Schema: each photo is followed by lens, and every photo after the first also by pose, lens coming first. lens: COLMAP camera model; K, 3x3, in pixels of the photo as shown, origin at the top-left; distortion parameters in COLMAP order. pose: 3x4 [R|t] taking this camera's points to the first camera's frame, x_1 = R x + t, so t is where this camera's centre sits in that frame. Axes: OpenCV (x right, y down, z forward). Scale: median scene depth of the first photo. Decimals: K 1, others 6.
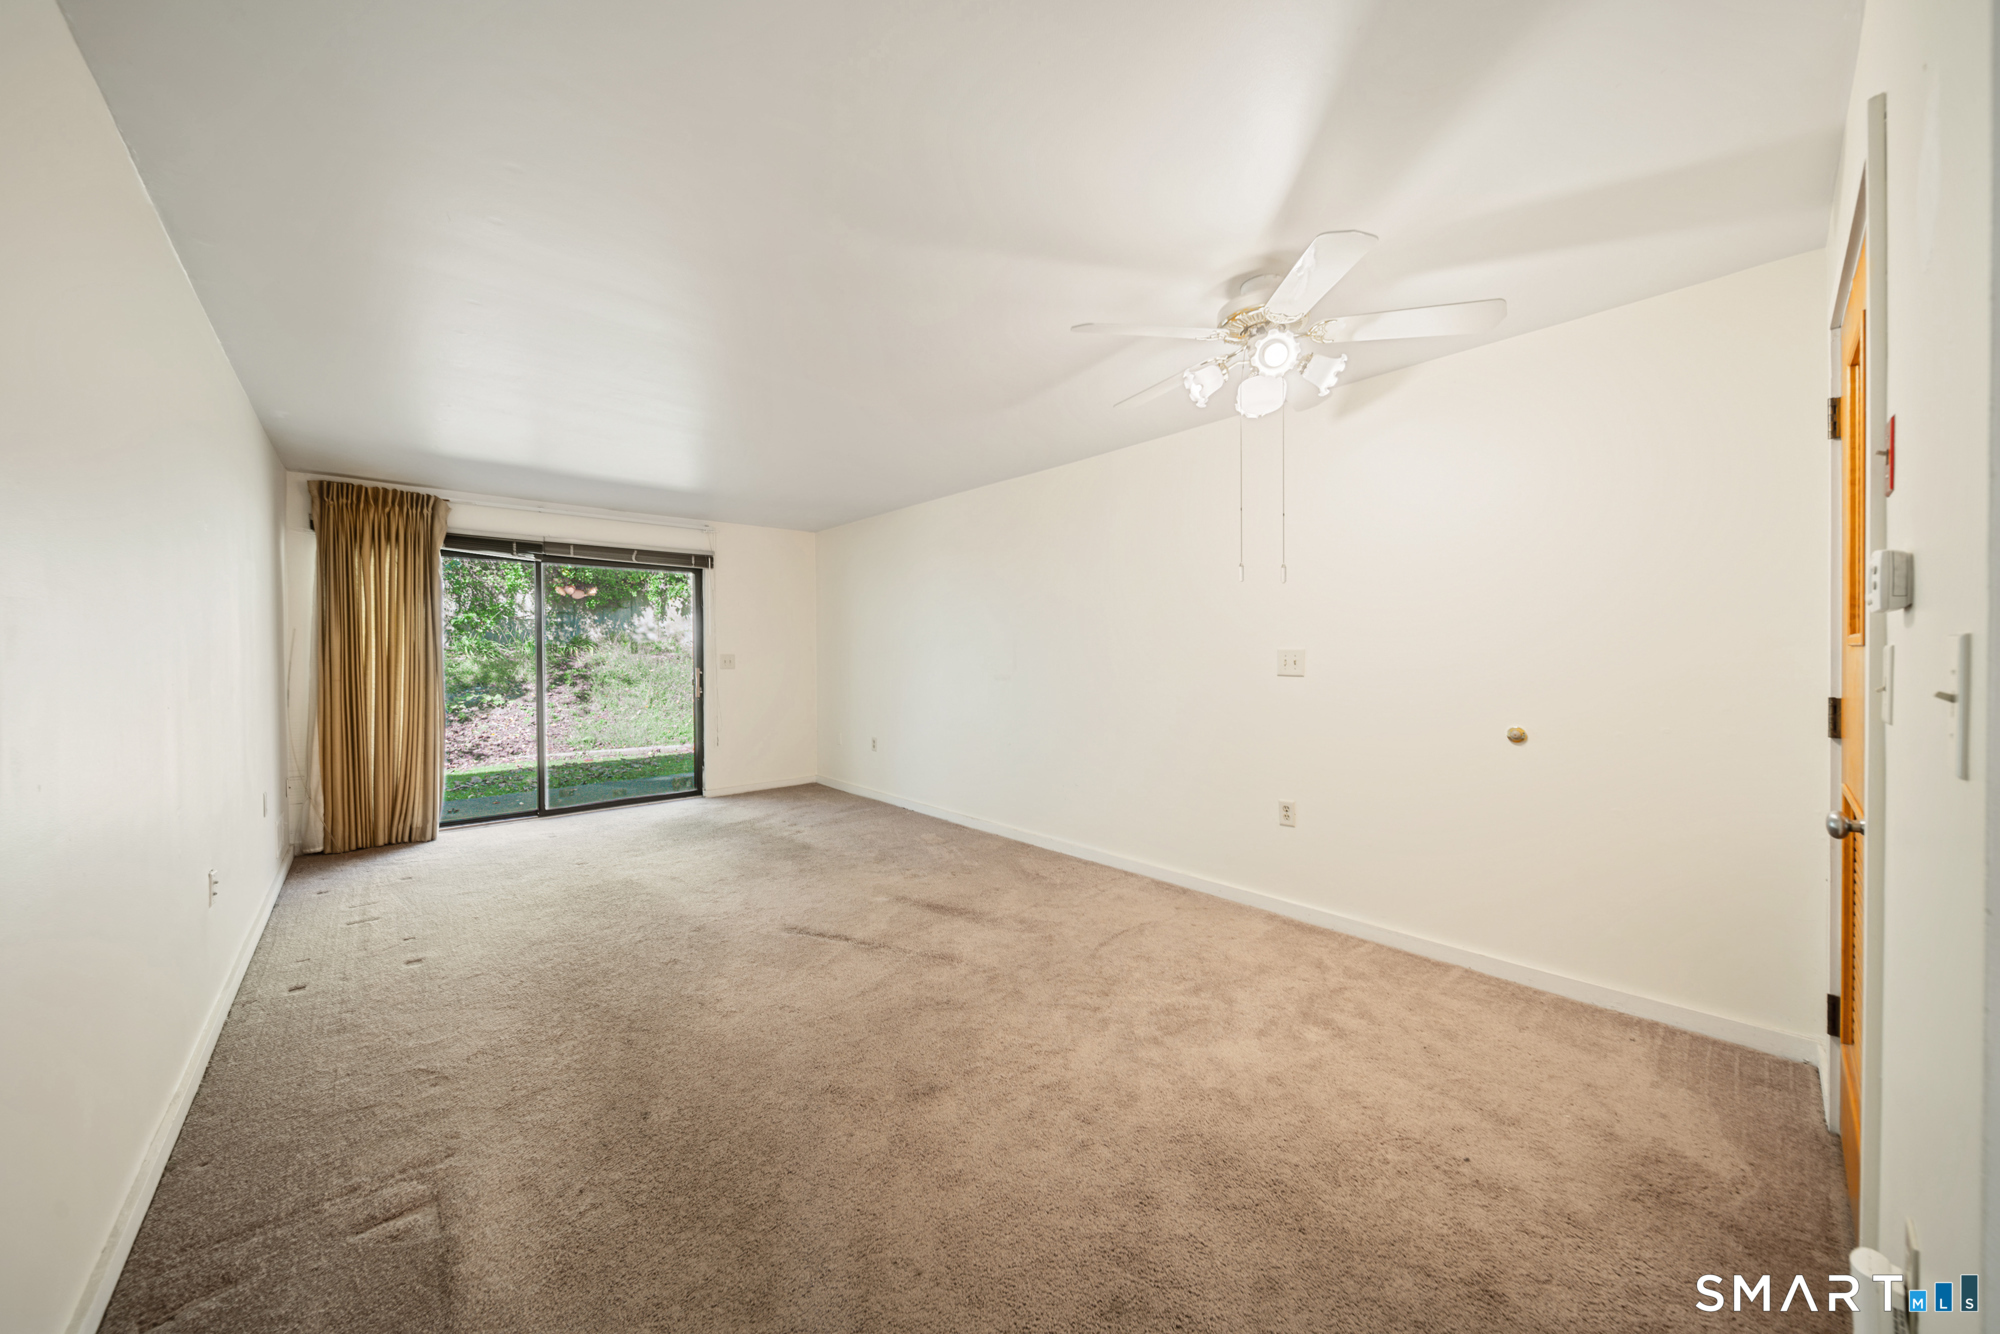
lens RADIAL K [[716.8, 0, 990.9], [0, 716.8, 642.7], [0, 0, 1]] dist [-0.000656, -0.001691]
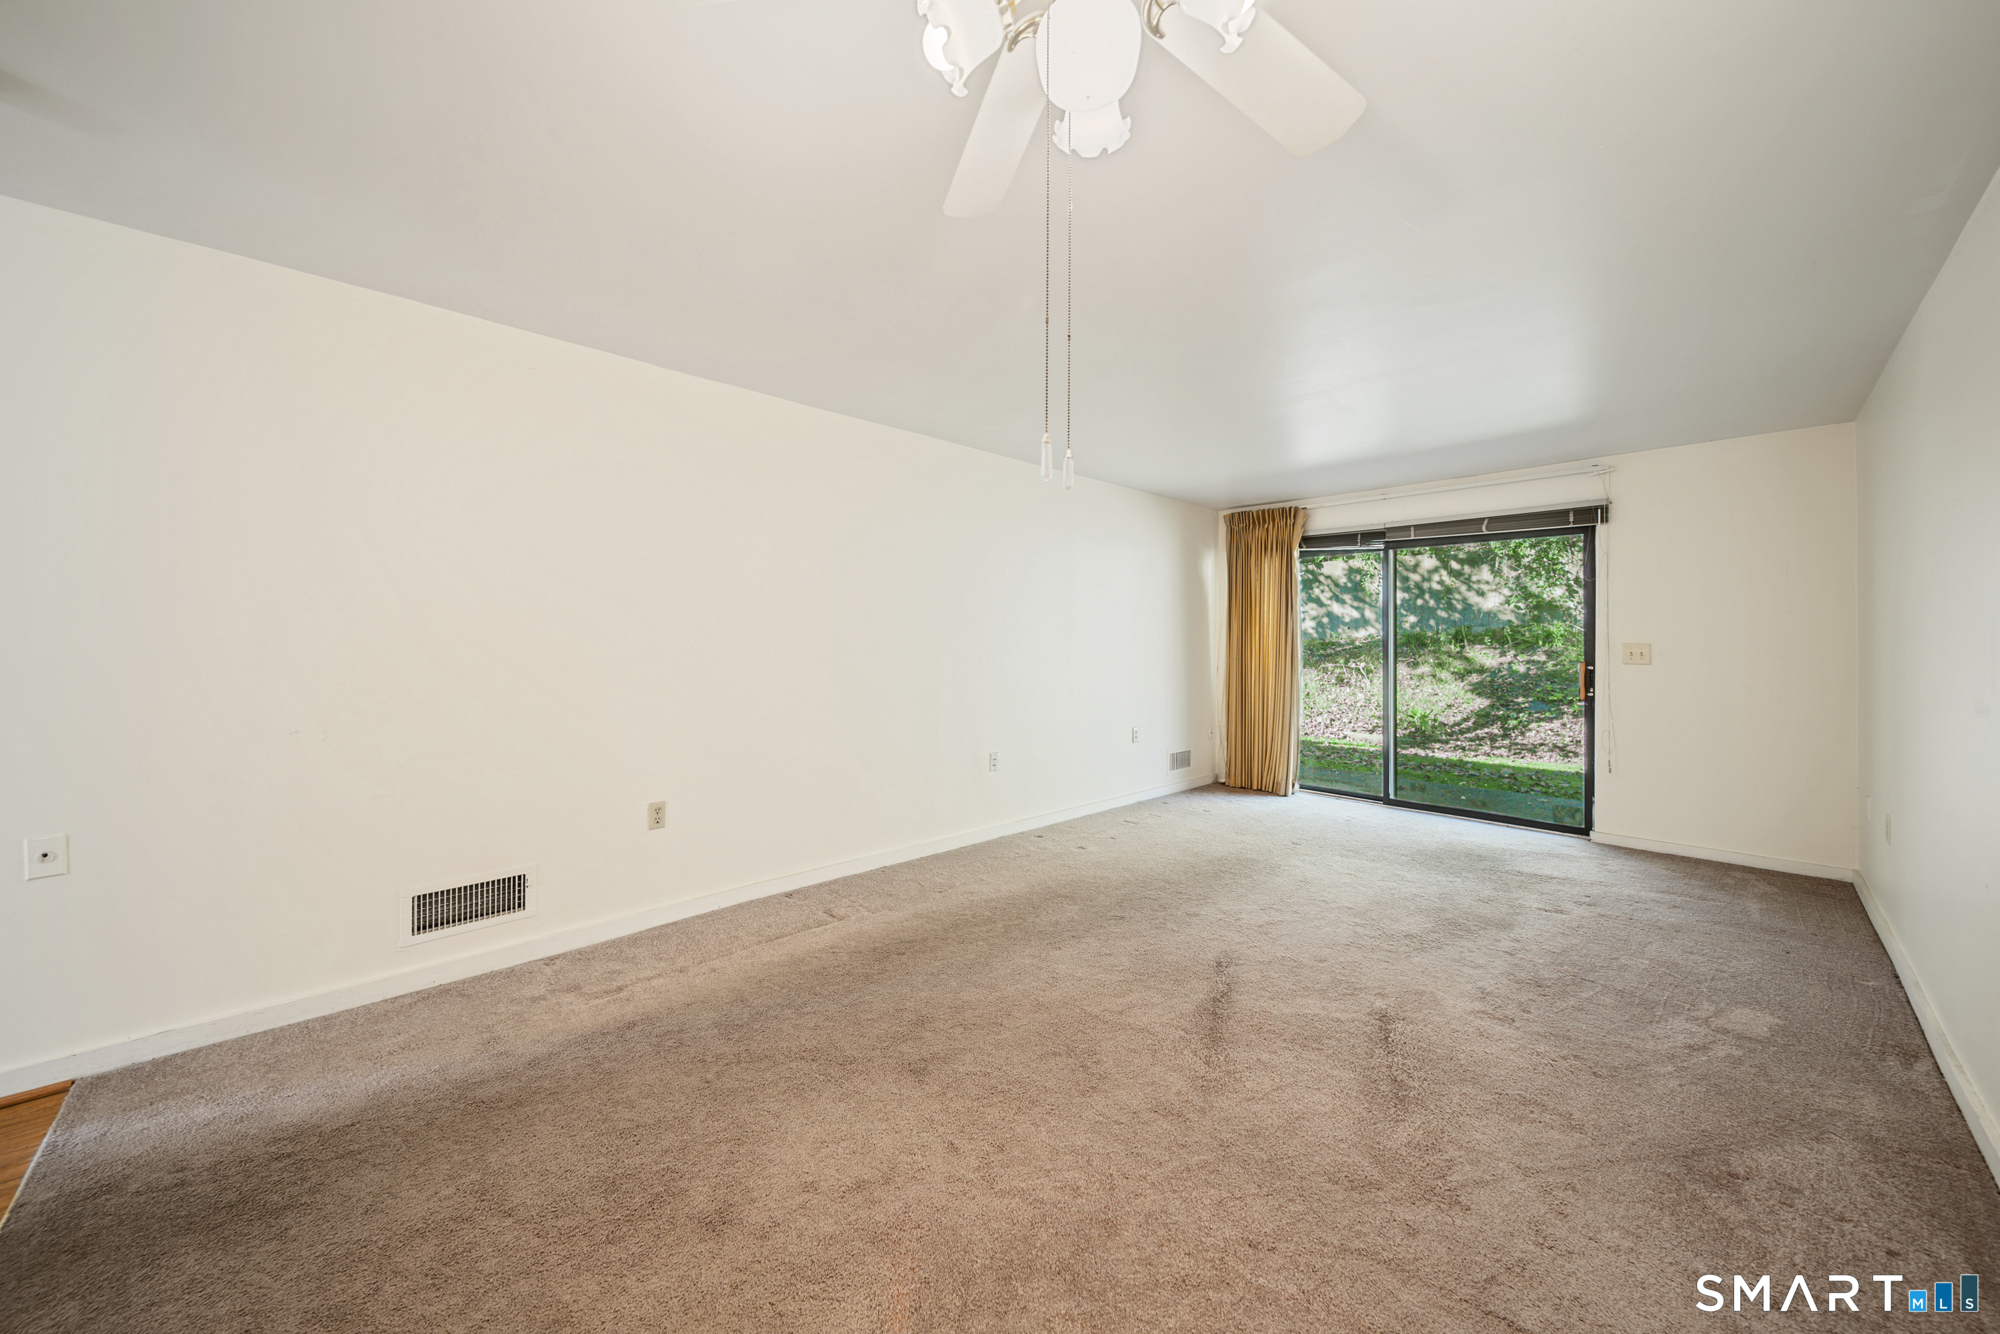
lens RADIAL K [[716.8, 0, 990.9], [0, 716.8, 642.7], [0, 0, 1]] dist [-0.000656, -0.001691]
pose [[0.011513, 0.007131, -0.999908, 0.400096], [0.007732, 0.999944, 0.007221, 0.006925], [0.999904, -0.007815, 0.011457, 0.482622]]
